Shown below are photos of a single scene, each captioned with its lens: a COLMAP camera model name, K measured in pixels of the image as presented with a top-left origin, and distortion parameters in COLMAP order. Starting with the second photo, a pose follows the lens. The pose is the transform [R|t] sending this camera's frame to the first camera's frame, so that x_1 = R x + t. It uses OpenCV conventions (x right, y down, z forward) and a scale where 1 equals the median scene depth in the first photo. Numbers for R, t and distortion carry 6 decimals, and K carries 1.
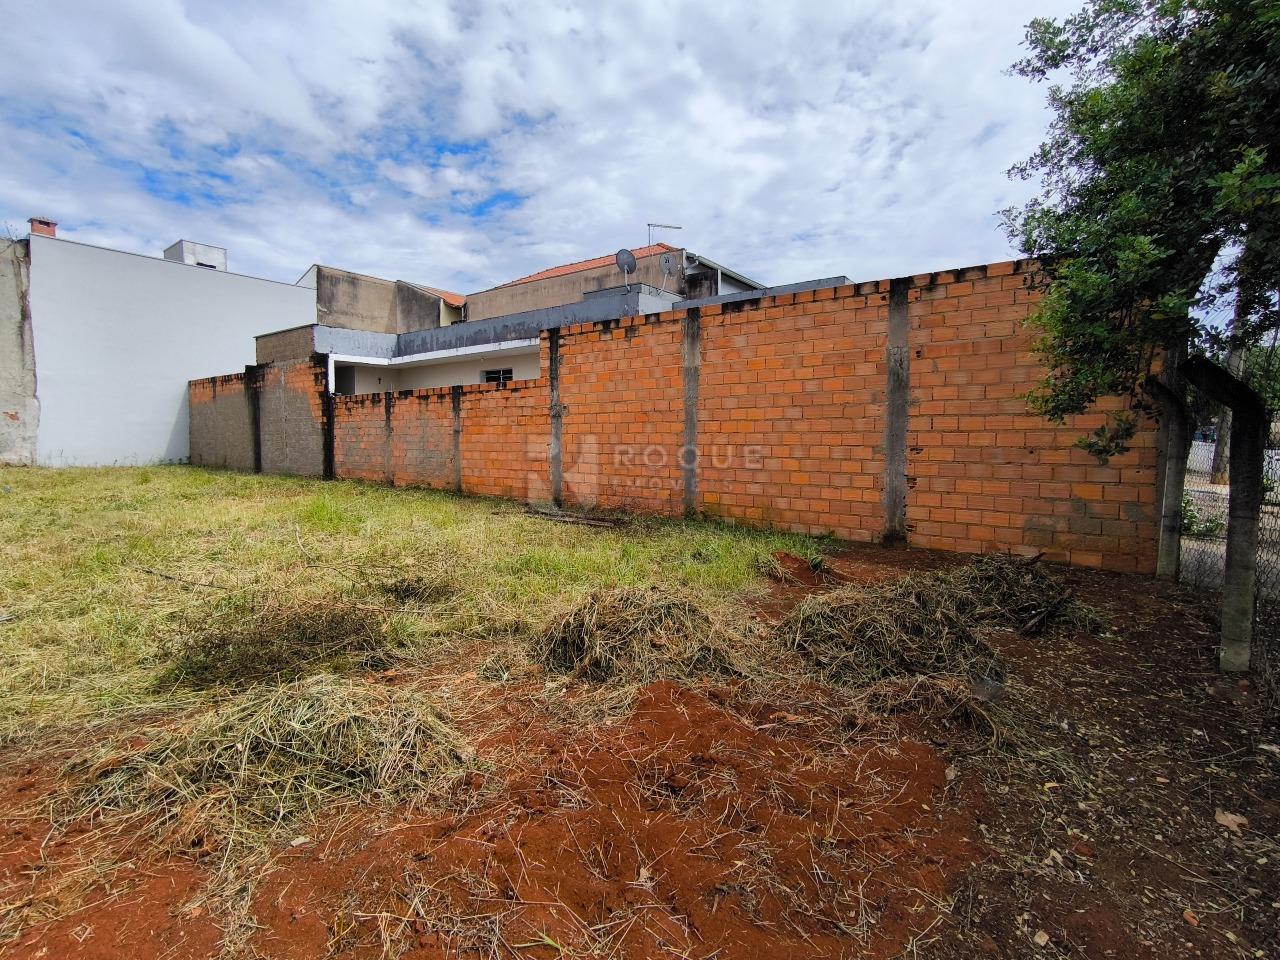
lens RADIAL K [[587.8, 0, 642.8], [0, 587.8, 477.6], [0, 0, 1]] dist [-0.003564, 0.000304]
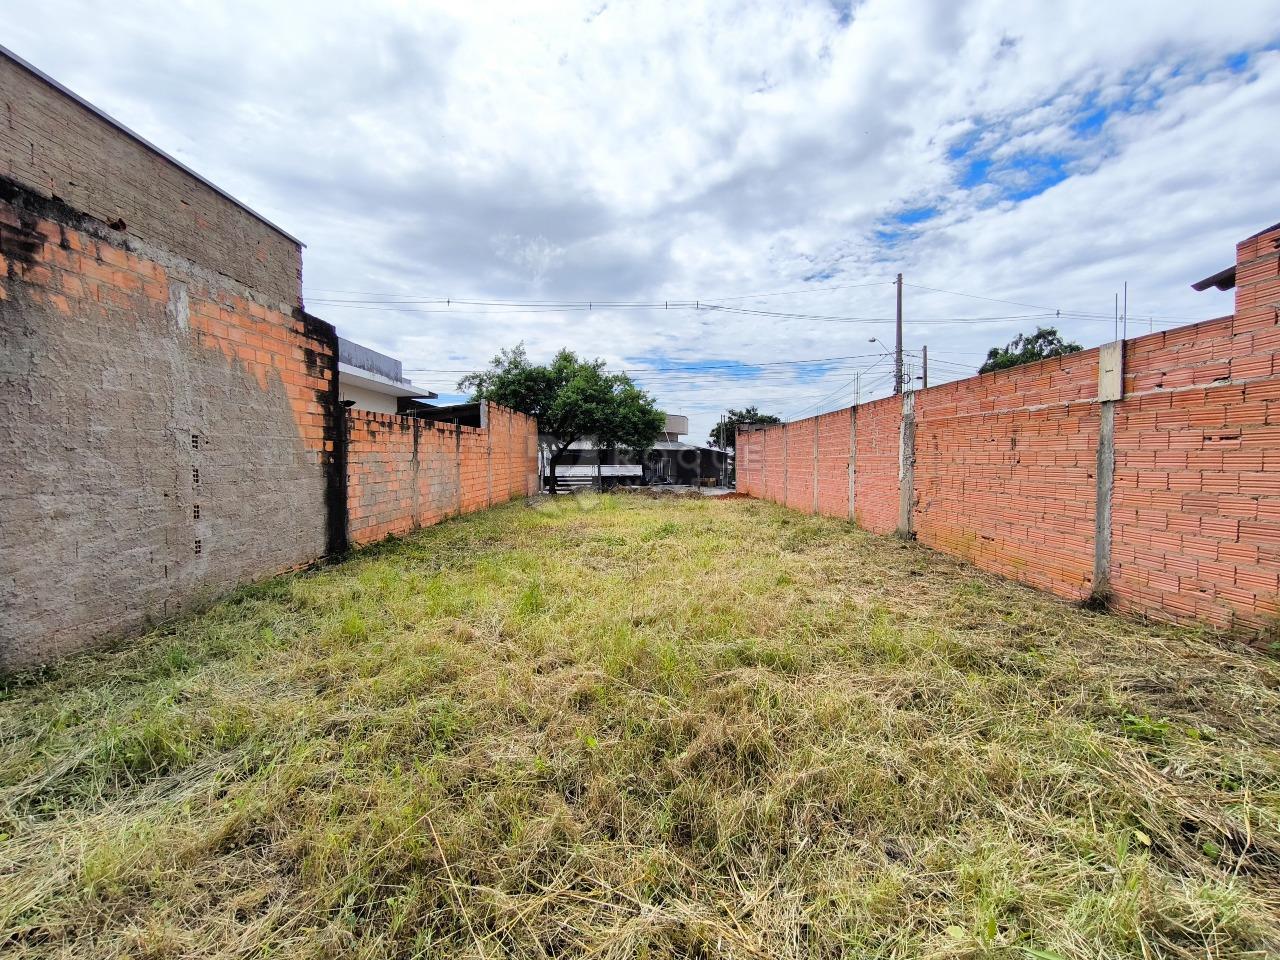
lens RADIAL K [[569.1, 0, 636.2], [0, 569.1, 460.9], [0, 0, 1]] dist [0.001043, 0.006194]
pose [[-0.606275, -0.008227, 0.795213, -1.240977], [0.060193, 0.996603, 0.056201, -0.109171], [-0.792974, 0.081940, -0.603720, 1.215887]]
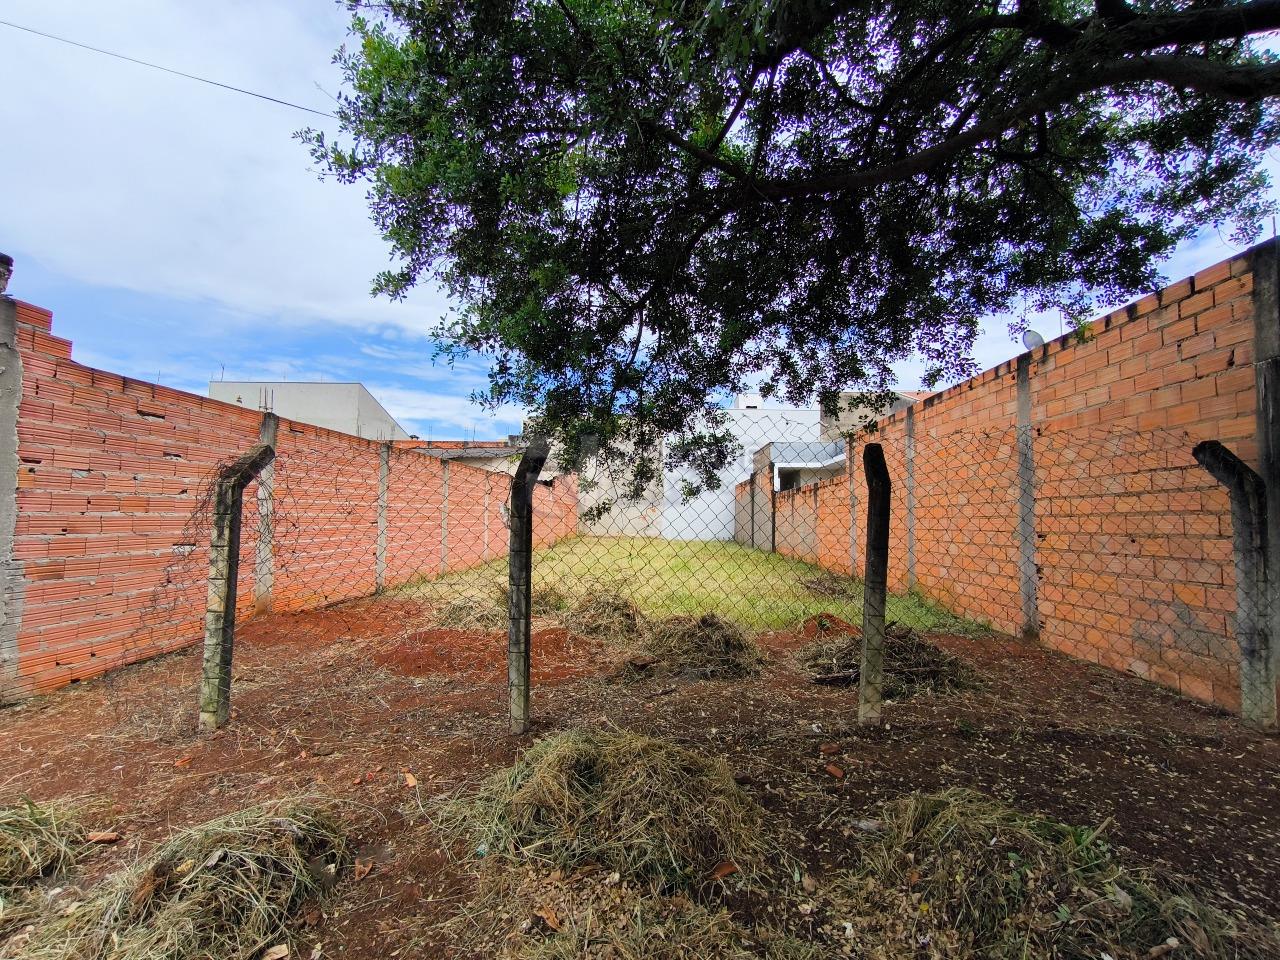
lens RADIAL K [[563.9, 0, 654.3], [0, 563.9, 490.8], [0, 0, 1]] dist [0.012203, -0.000083]
pose [[0.583522, -0.036485, -0.811277, 0.432395], [-0.072600, 0.992647, -0.096860, 0.005615], [0.808846, 0.115418, 0.576583, 0.006951]]
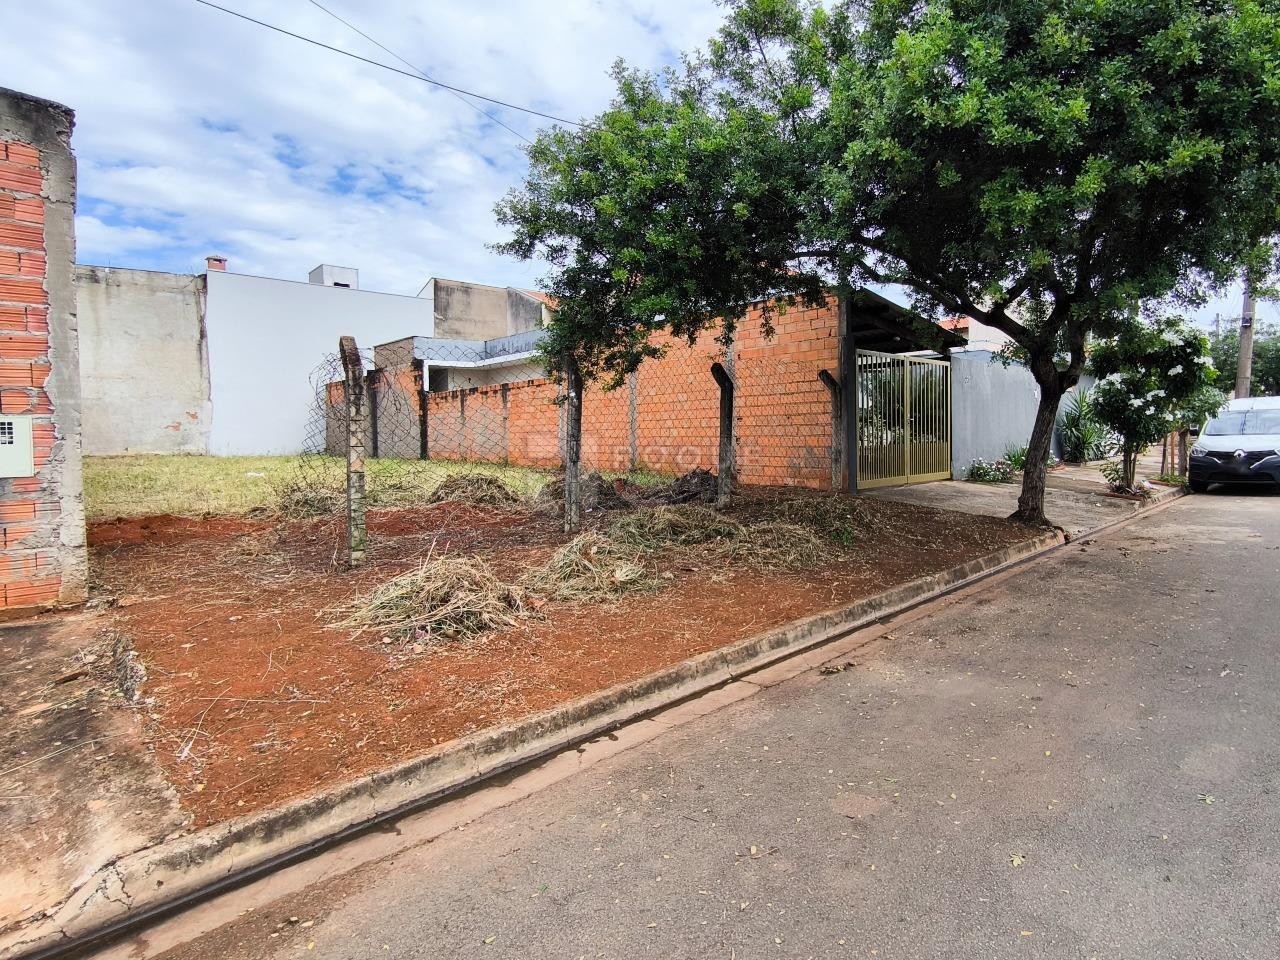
lens RADIAL K [[676.9, 0, 756.4], [0, 676.9, 466.0], [0, 0, 1]] dist [-0.003638, -0.000271]
pose [[0.993445, -0.010324, -0.113848, 0.370264], [0.007719, 0.999699, -0.023295, 0.060398], [0.114054, 0.022264, 0.993225, -0.383739]]
